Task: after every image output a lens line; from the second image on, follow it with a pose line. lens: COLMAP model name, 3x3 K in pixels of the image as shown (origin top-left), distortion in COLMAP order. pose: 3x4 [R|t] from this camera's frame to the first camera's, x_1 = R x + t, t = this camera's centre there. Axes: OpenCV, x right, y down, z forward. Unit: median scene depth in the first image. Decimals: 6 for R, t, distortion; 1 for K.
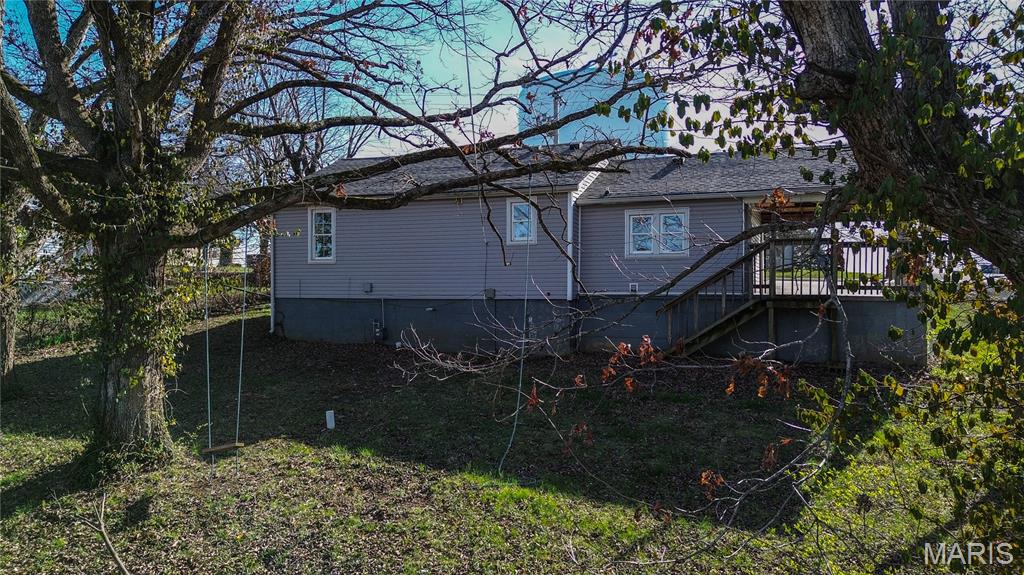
lens RADIAL K [[731.0, 0, 514.3], [0, 731.0, 287.9], [0, 0, 1]] dist [0.036625, -0.009386]
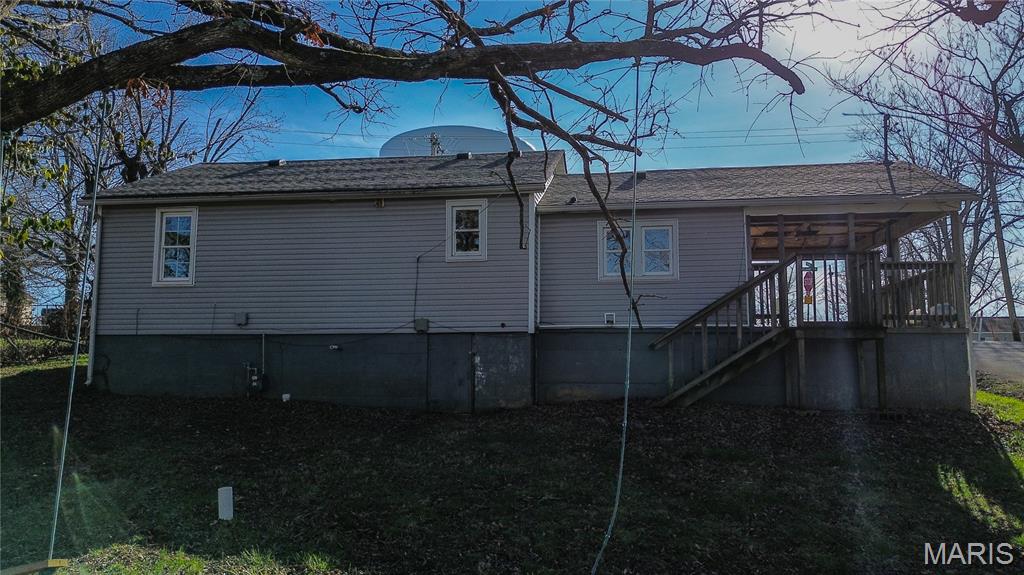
lens RADIAL K [[731.0, 0, 509.6], [0, 731.0, 287.2], [0, 0, 1]] dist [0.036625, -0.009386]
pose [[0.975864, 0.025599, 0.216873, -0.110341], [-0.002277, 0.994245, -0.107108, 0.049885], [-0.218367, 0.104029, 0.970306, 0.258268]]
